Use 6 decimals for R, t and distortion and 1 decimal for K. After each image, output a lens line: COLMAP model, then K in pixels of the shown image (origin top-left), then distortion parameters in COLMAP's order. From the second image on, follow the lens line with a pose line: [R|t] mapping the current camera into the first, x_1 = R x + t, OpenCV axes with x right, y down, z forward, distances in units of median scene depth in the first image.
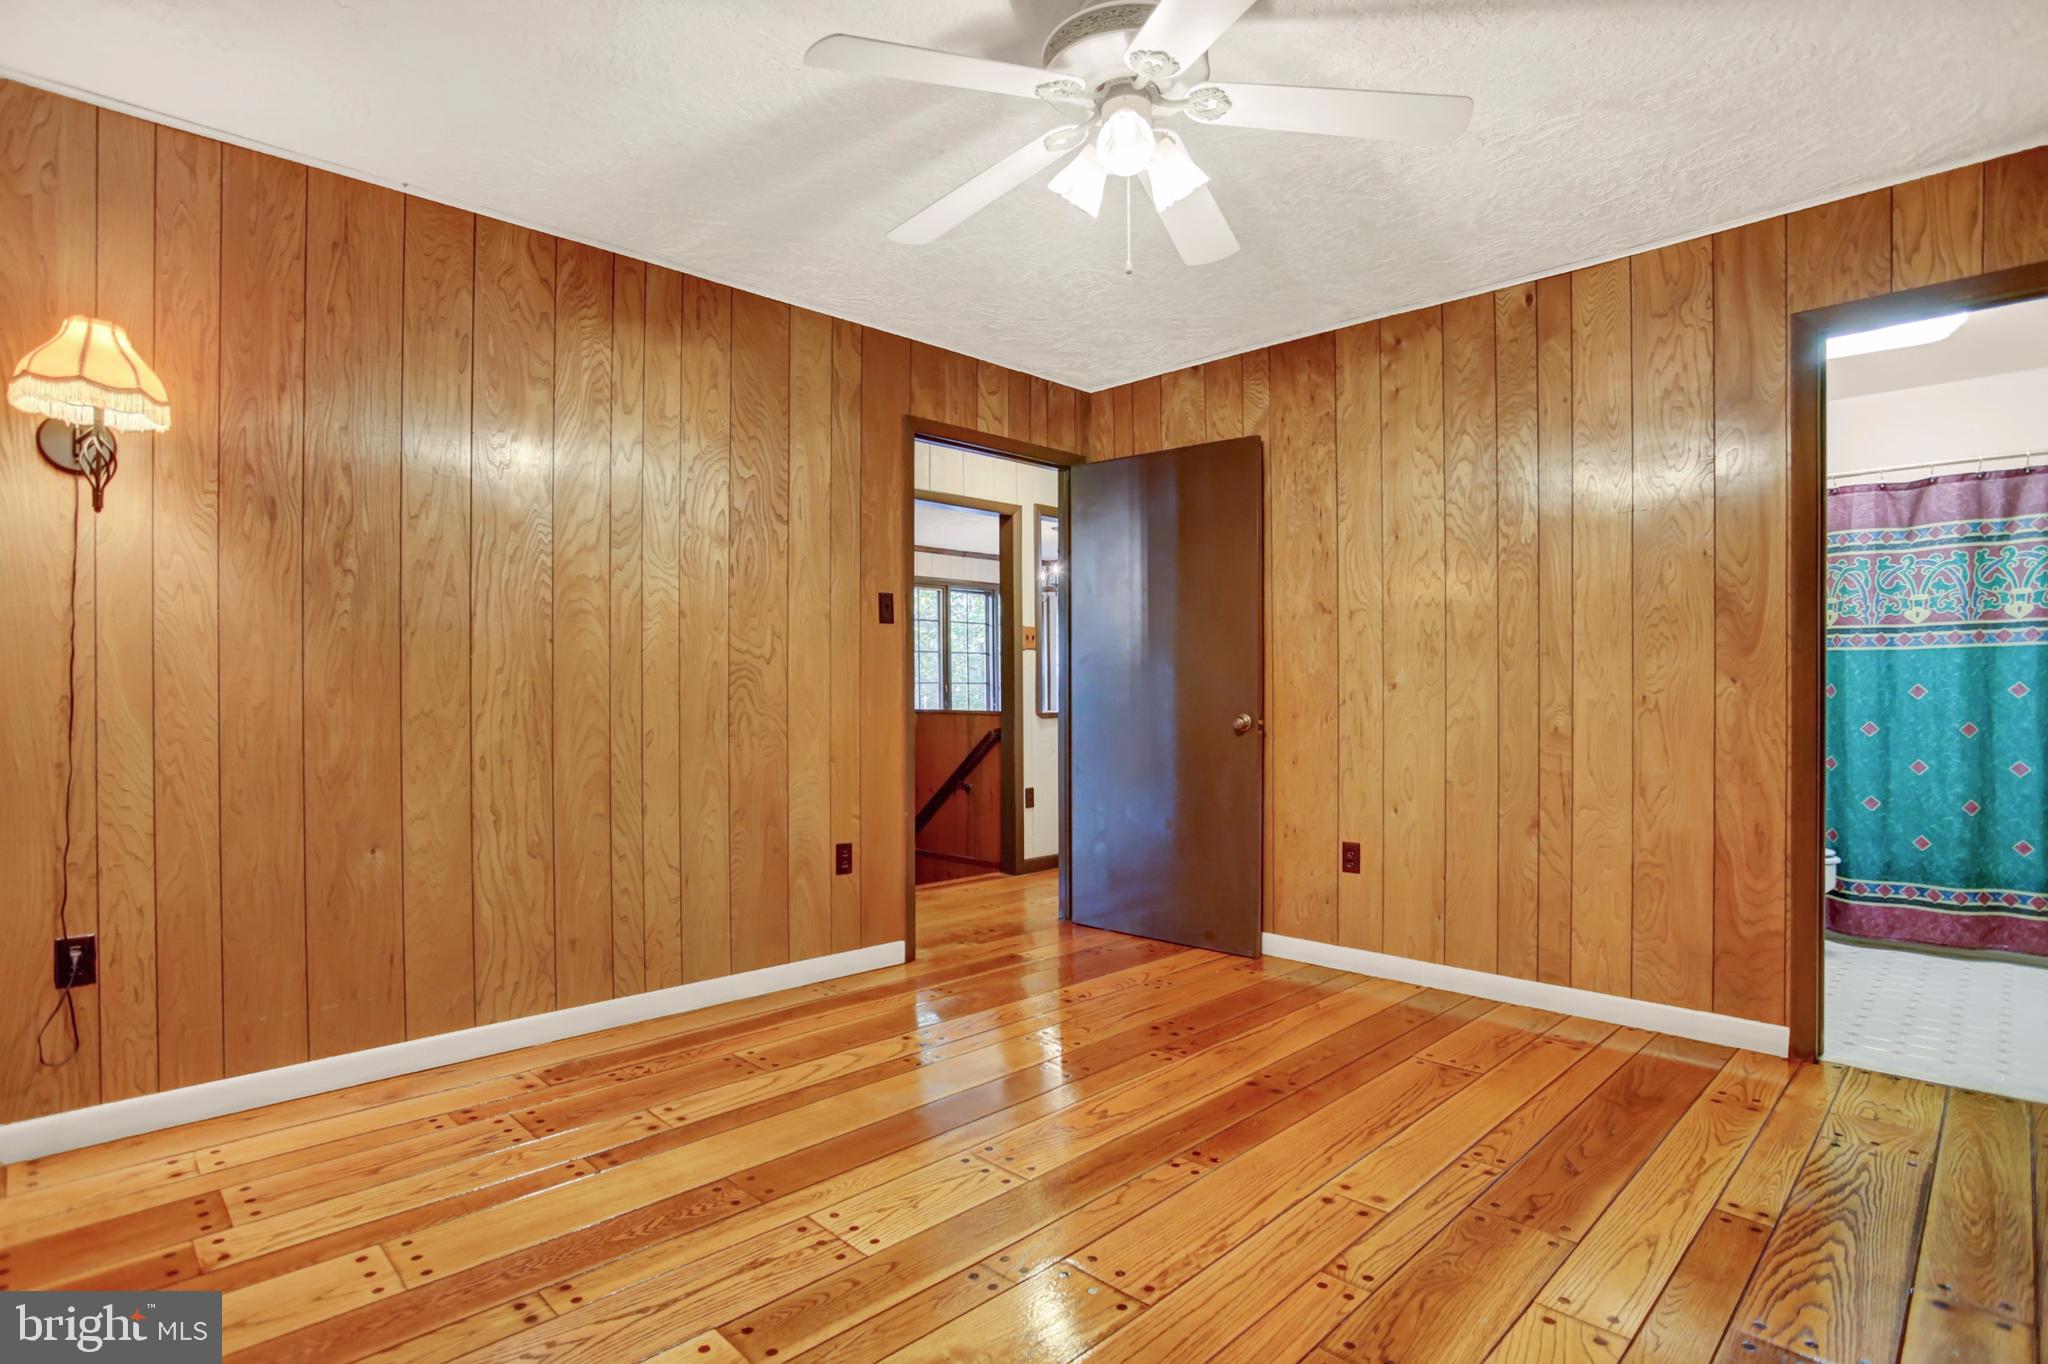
lens RADIAL K [[1047.1, 0, 1024.0], [0, 1047.1, 682.0], [0, 0, 1]] dist [-0.068861, 0.037620]
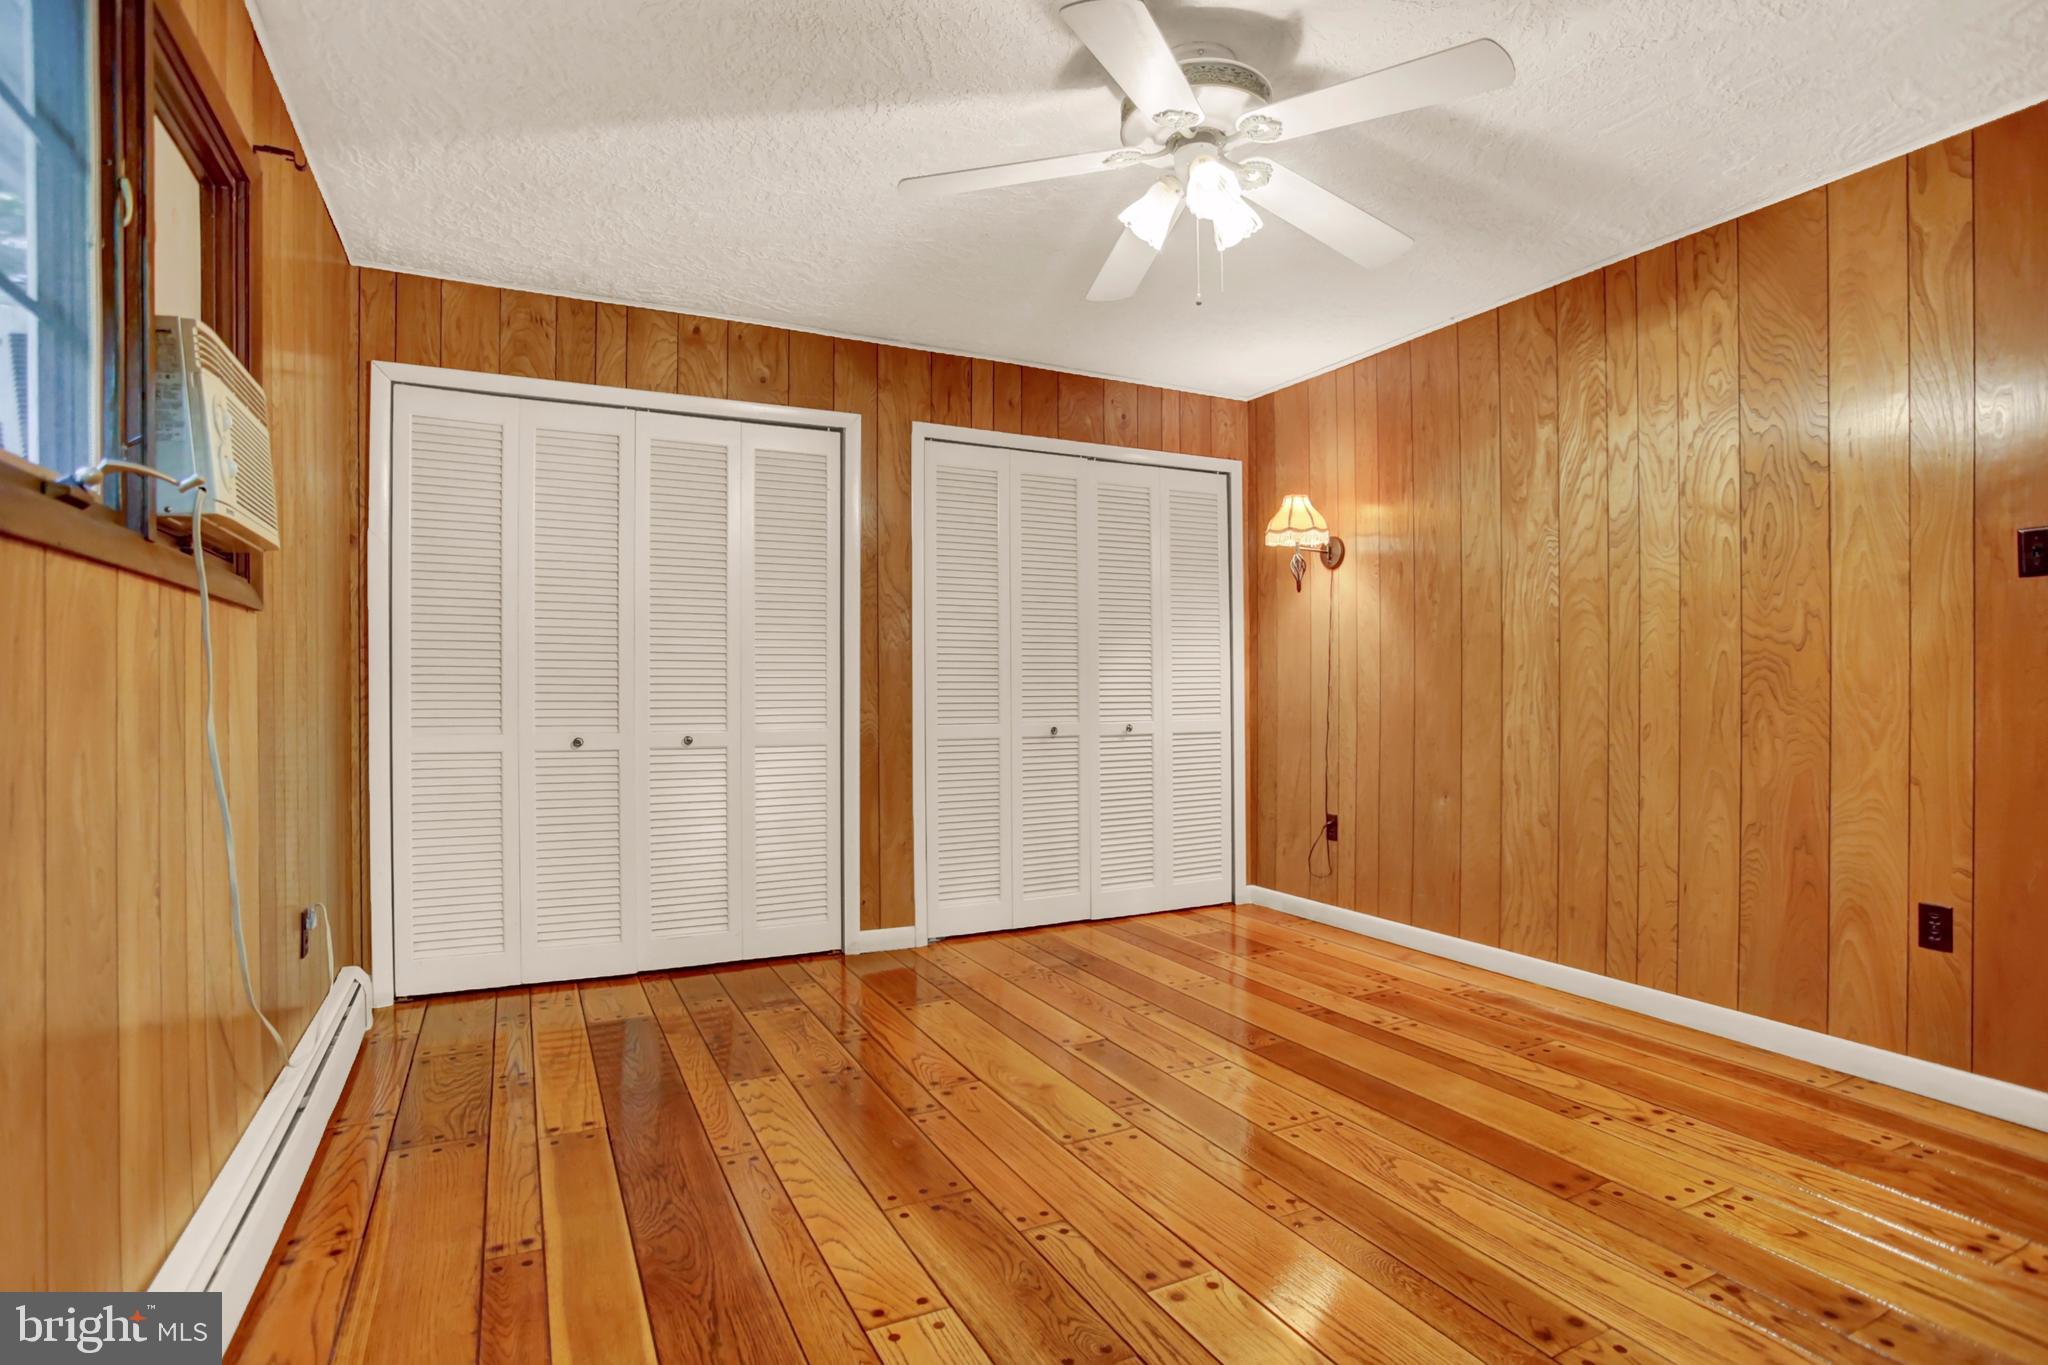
lens RADIAL K [[1062.8, 0, 1024.0], [0, 1062.8, 682.5], [0, 0, 1]] dist [-0.075761, 0.039109]
pose [[-0.318855, -0.001991, -0.947801, 1.463857], [0.006093, 0.999973, -0.004151, 0.014229], [0.947784, -0.007098, -0.318834, 1.426400]]
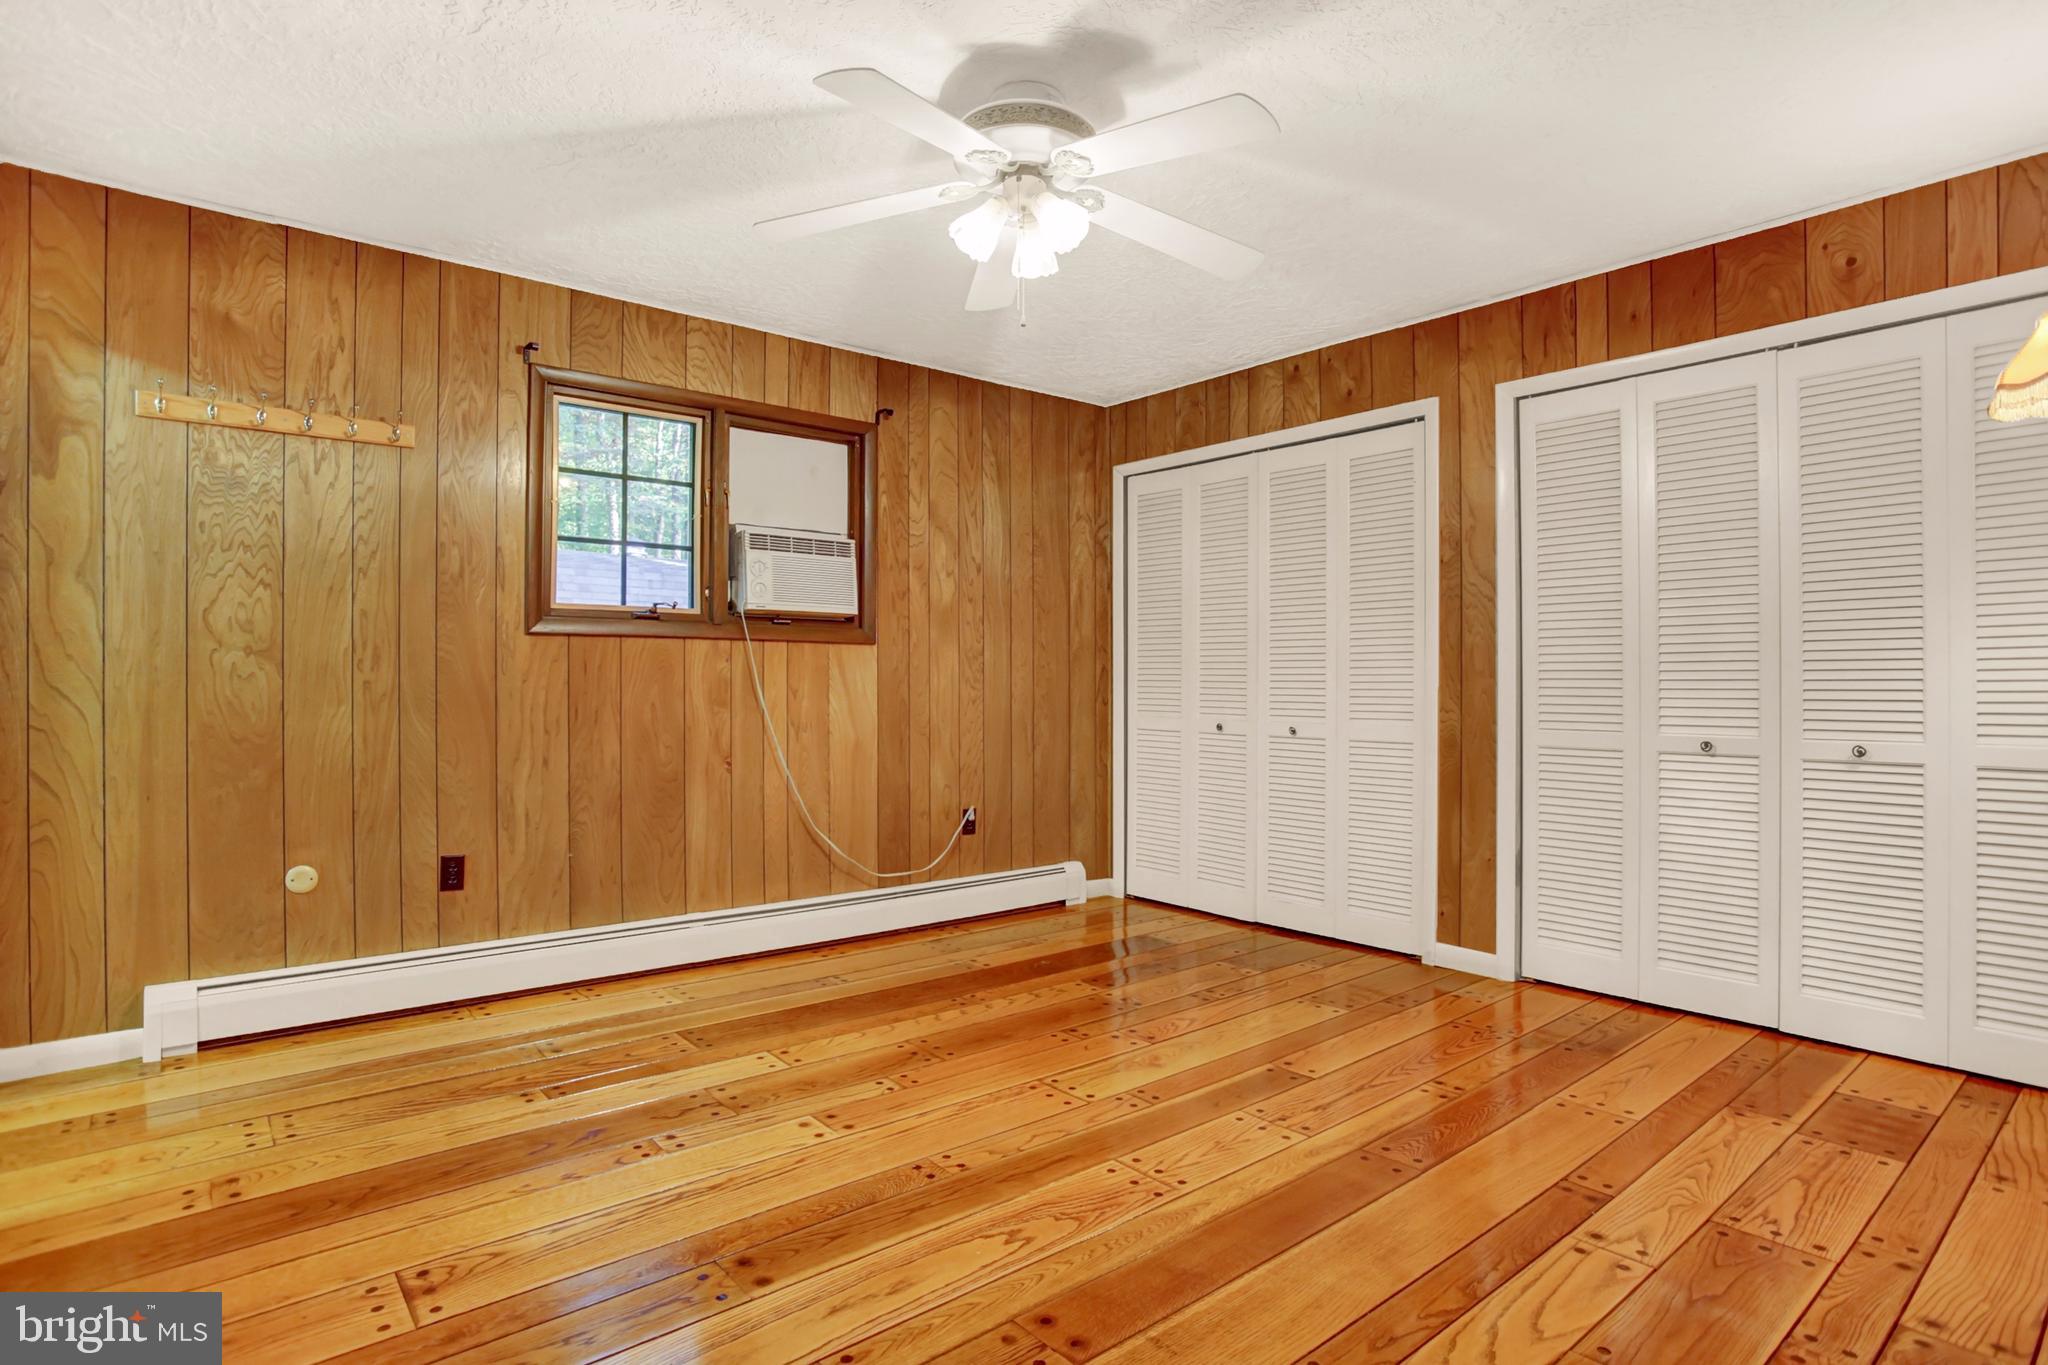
lens RADIAL K [[1046.6, 0, 979.4], [0, 1046.6, 675.9], [0, 0, 1]] dist [-0.074657, 0.039890]
pose [[-0.990999, -0.000860, 0.133868, 0.000659], [-0.002520, 0.999922, -0.012232, 0.024257], [-0.133847, -0.012459, -0.990924, 2.618091]]
